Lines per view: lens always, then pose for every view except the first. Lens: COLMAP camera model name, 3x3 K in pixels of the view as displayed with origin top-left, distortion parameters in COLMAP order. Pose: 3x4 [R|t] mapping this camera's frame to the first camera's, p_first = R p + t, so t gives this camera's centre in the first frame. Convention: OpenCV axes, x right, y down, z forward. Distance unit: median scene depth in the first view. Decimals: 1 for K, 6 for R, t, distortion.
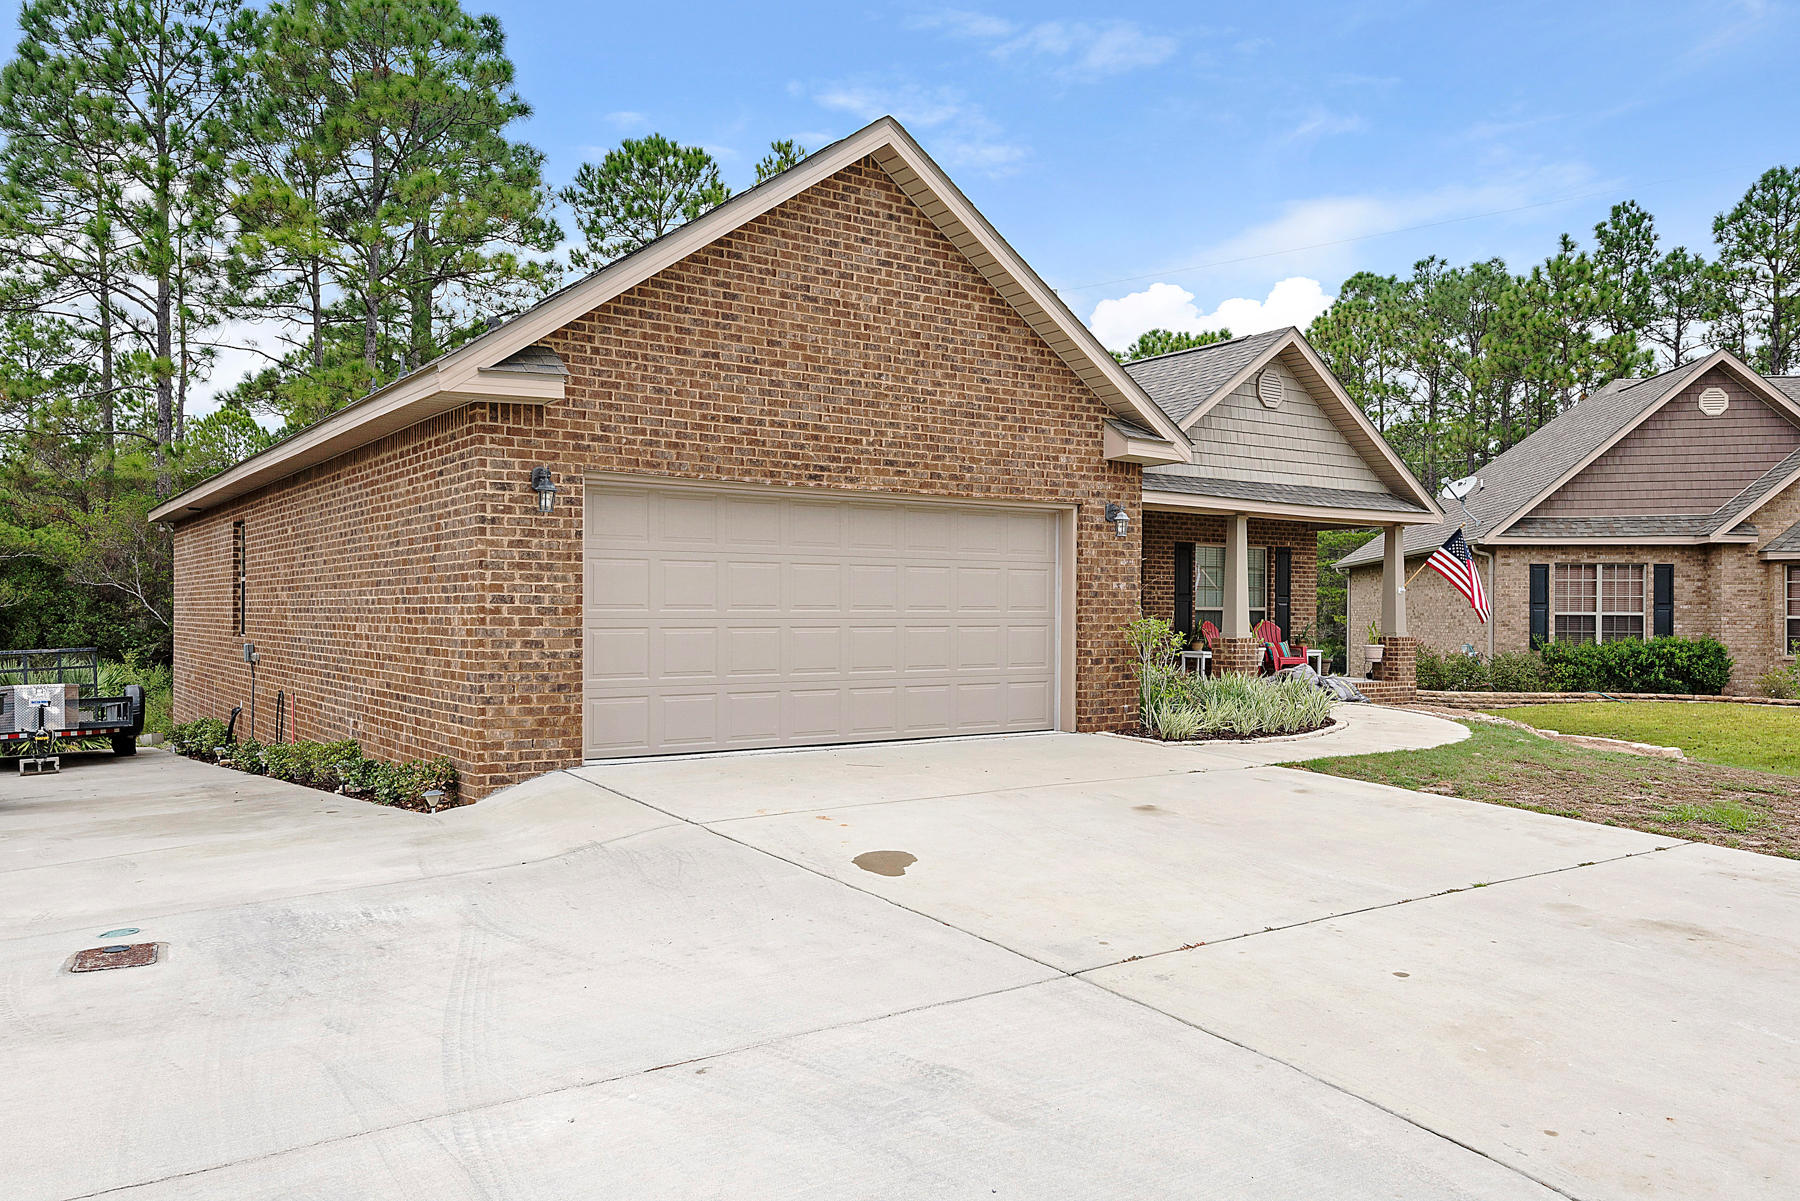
lens RADIAL K [[1363.6, 0, 901.8], [0, 1363.6, 618.5], [0, 0, 1]] dist [0.034660, -0.009017]
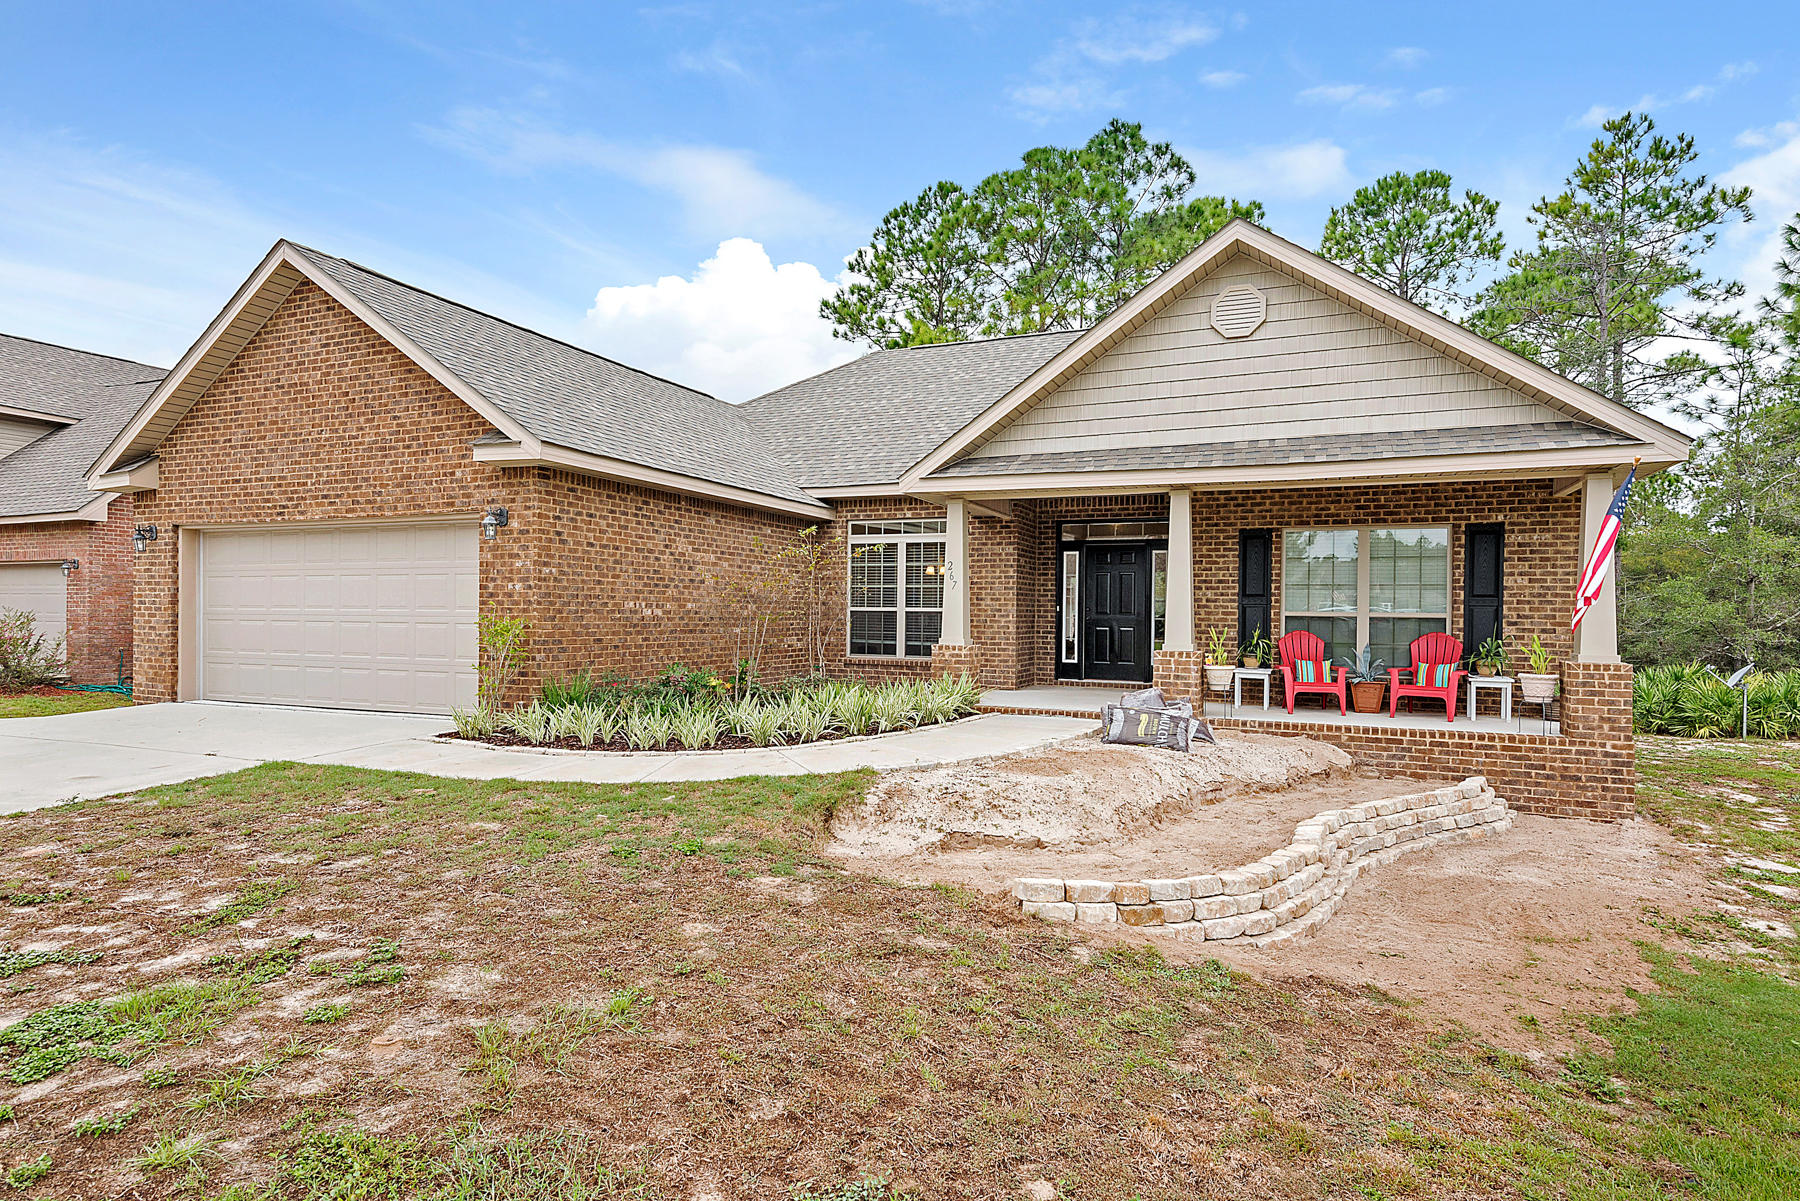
lens RADIAL K [[1011.9, 0, 888.3], [0, 1011.9, 624.6], [0, 0, 1]] dist [0.047475, -0.037193]
pose [[0.500089, 0.004968, -0.865960, 1.114330], [-0.012720, 0.999918, -0.001610, 0.003346], [0.865881, 0.011820, 0.500111, 0.980334]]
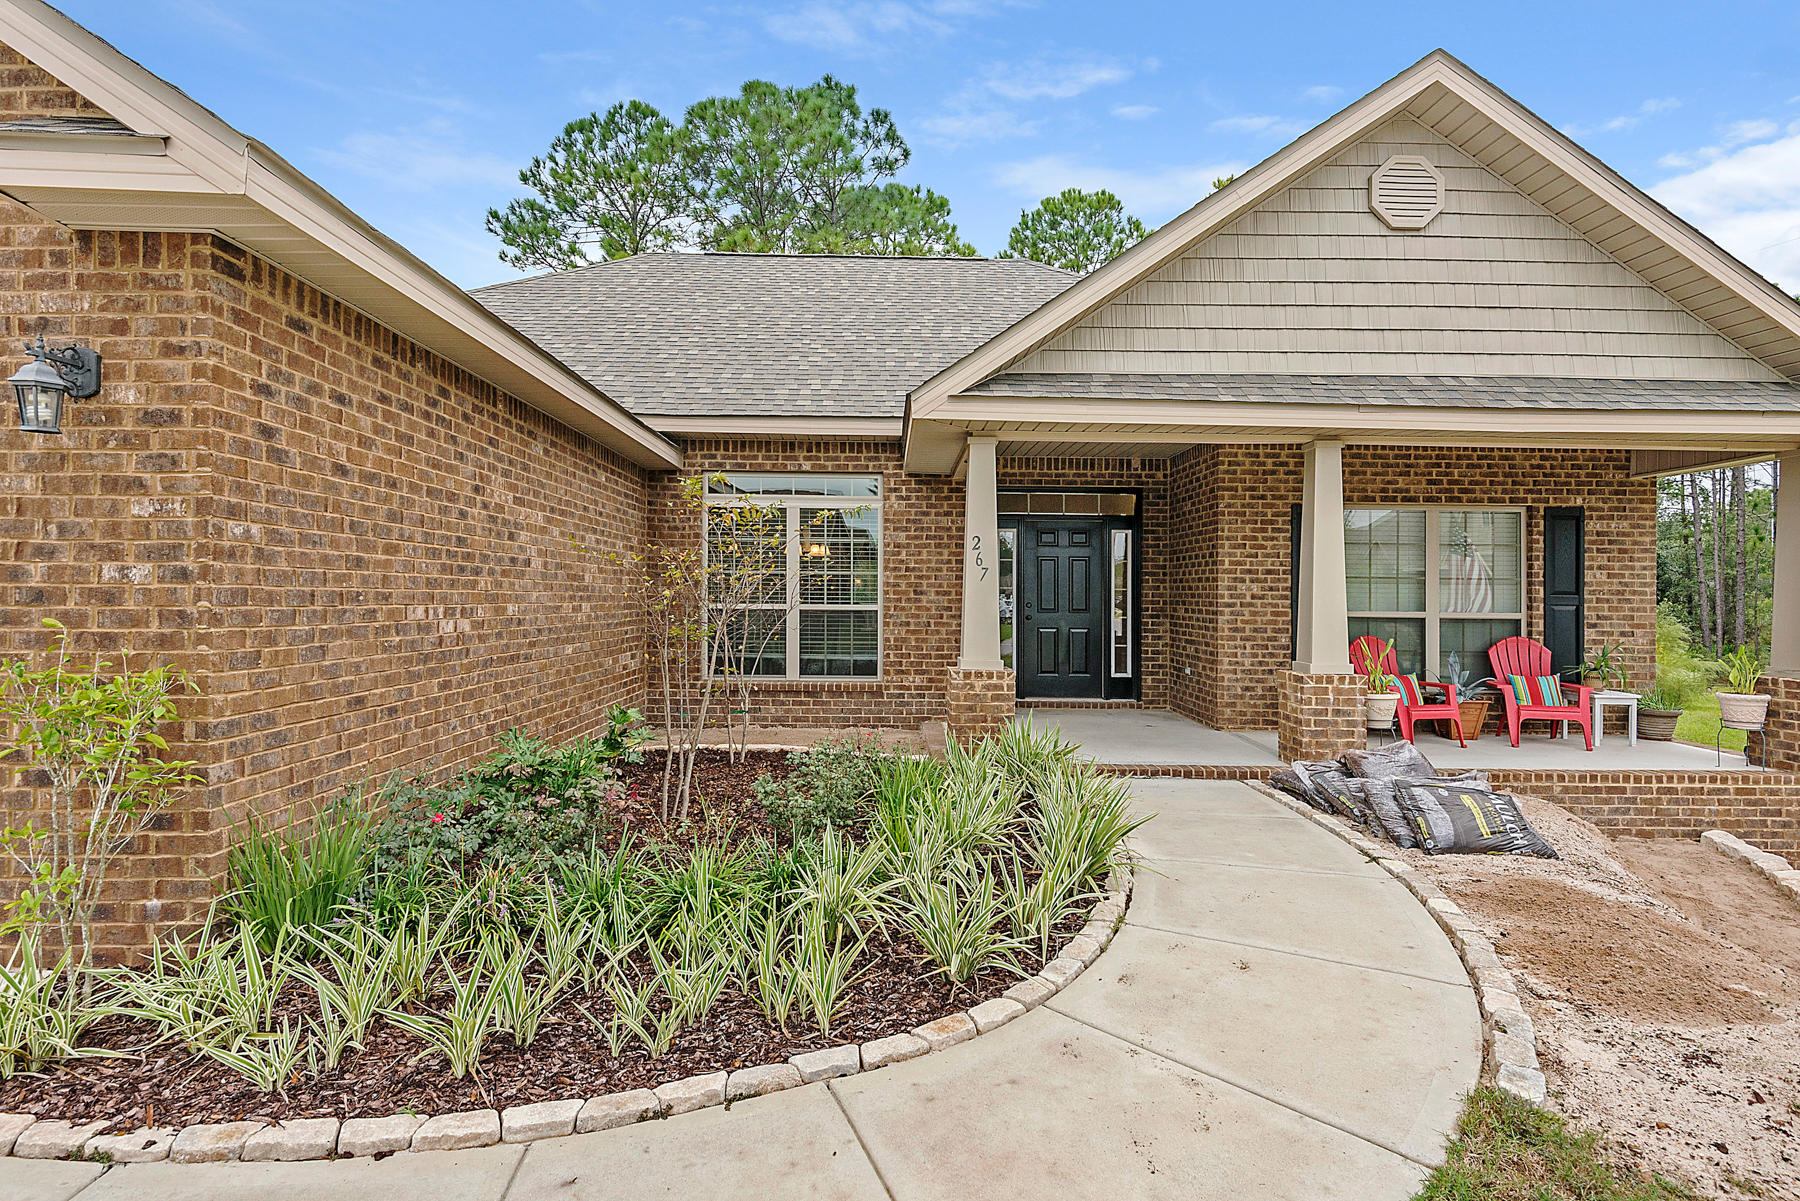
lens RADIAL K [[927.9, 0, 912.2], [0, 927.9, 602.4], [0, 0, 1]] dist [0.034172, -0.027419]
pose [[0.825177, 0.001147, -0.564873, 0.542438], [-0.005716, 0.999964, -0.006320, -0.017645], [0.564845, 0.008444, 0.825154, 1.041165]]
